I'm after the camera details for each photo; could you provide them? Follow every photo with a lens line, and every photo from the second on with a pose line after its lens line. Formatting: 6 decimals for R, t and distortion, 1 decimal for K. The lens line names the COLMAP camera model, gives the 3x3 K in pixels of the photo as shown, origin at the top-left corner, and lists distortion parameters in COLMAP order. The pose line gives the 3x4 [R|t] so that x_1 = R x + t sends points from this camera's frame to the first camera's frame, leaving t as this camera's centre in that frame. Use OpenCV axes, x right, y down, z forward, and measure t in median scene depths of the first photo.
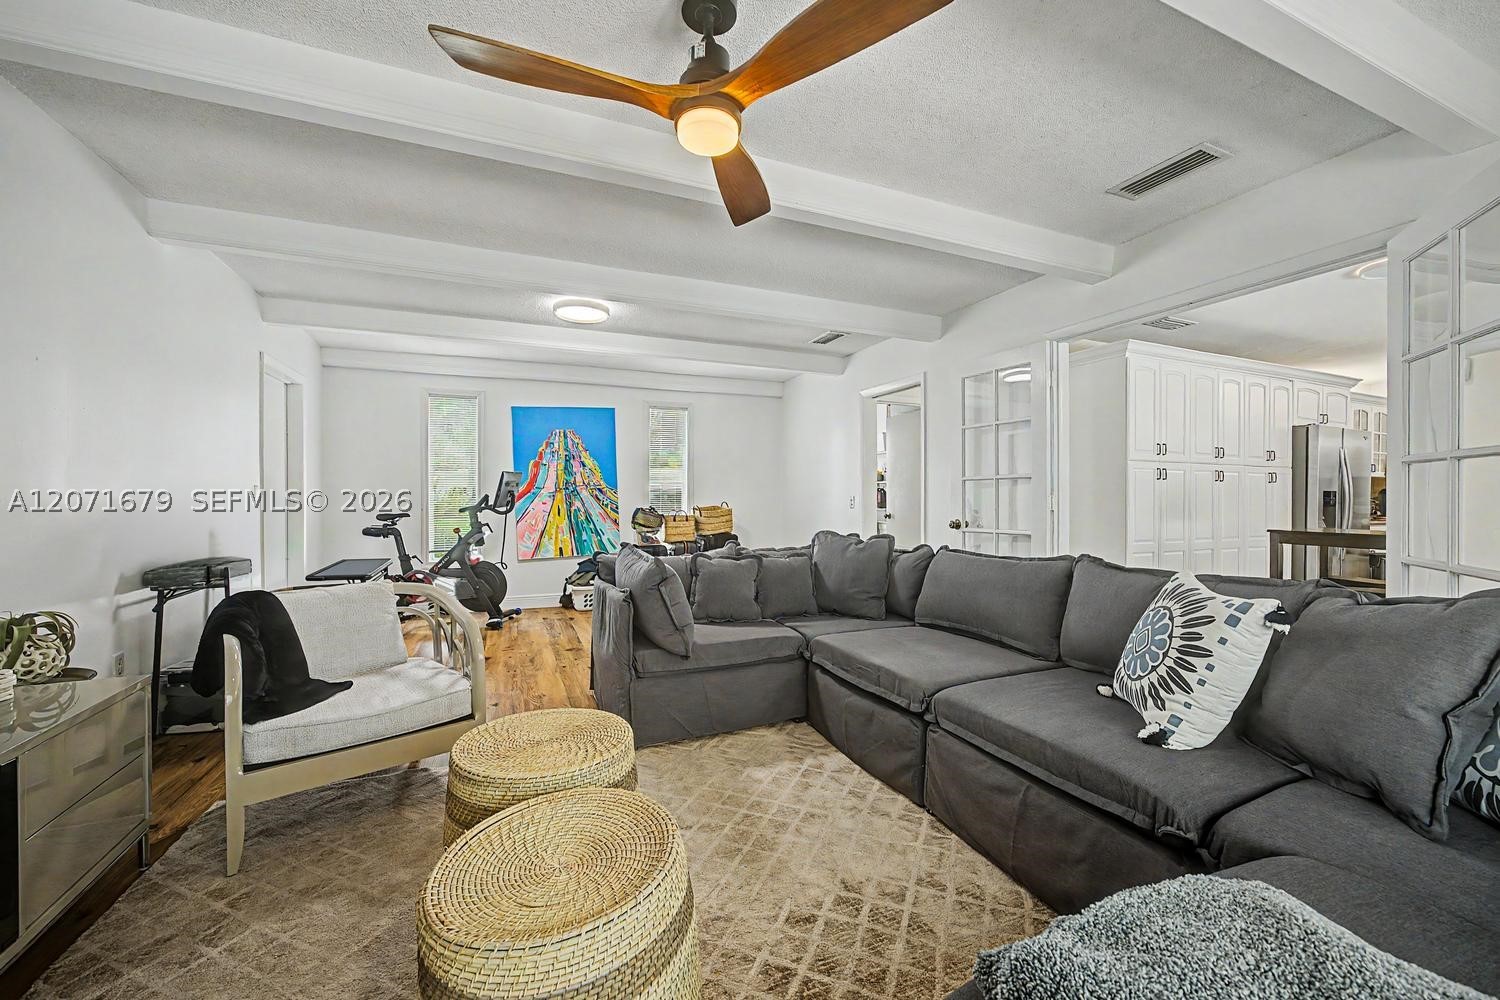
lens RADIAL K [[578.7, 0, 750.8], [0, 578.7, 500.0], [0, 0, 1]] dist [-0.002460, -0.000229]
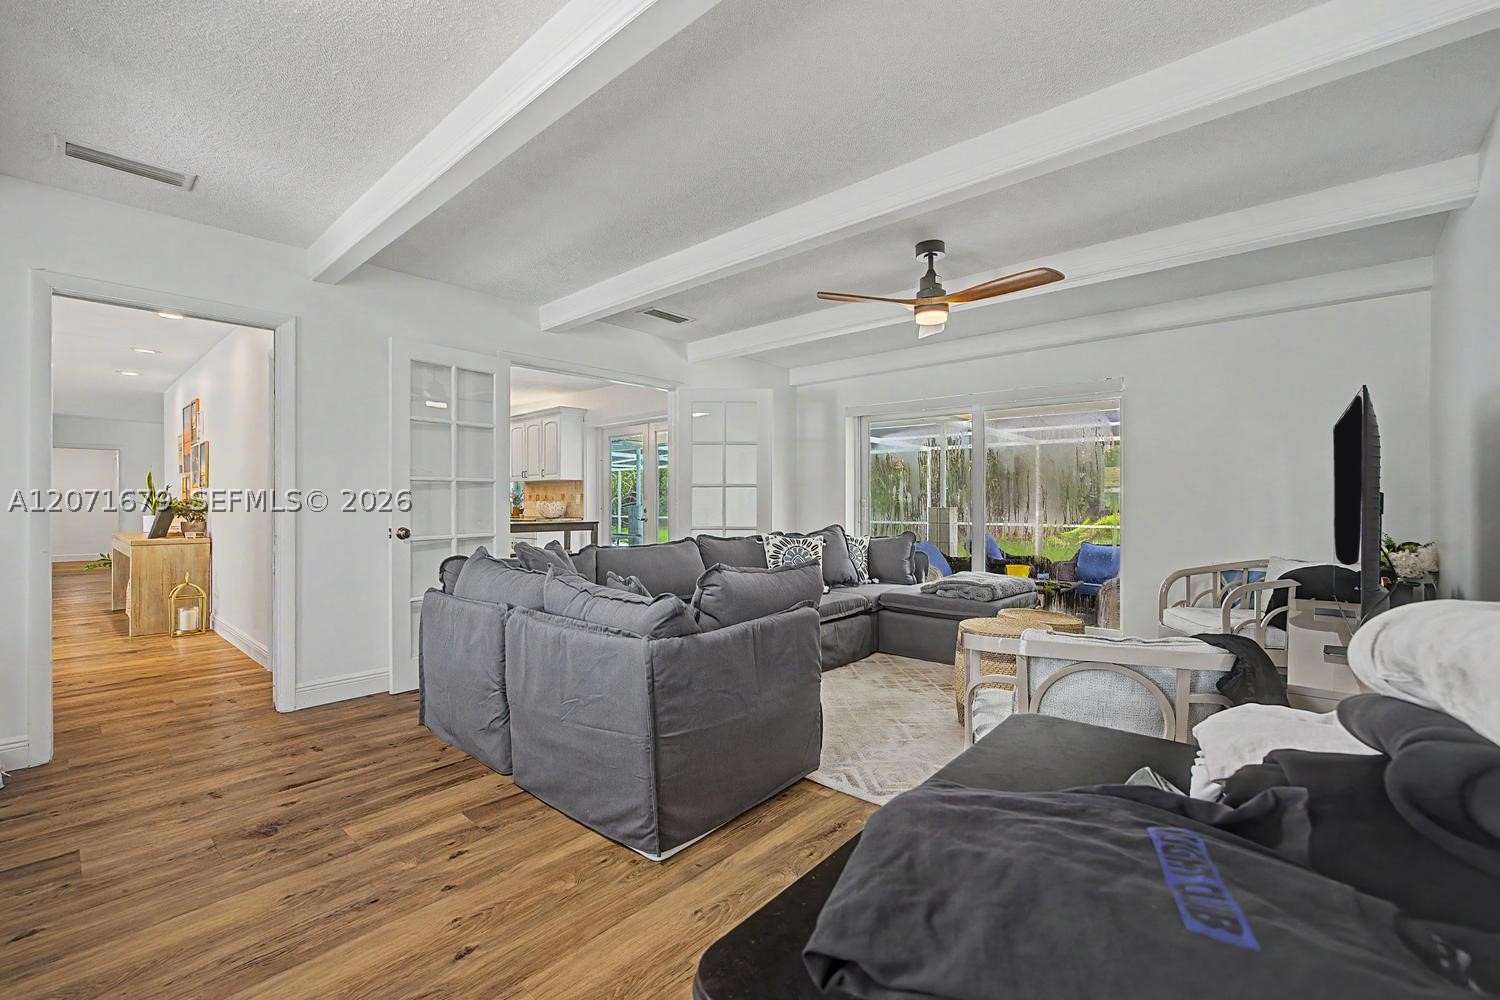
lens RADIAL K [[652.5, 0, 748.7], [0, 652.5, 498.0], [0, 0, 1]] dist [-0.000076, 0.000001]
pose [[-0.419452, -0.000888, 0.907777, -1.588128], [0.000238, 0.999999, 0.001088, -0.022203], [-0.907777, 0.000673, -0.419452, 2.161307]]
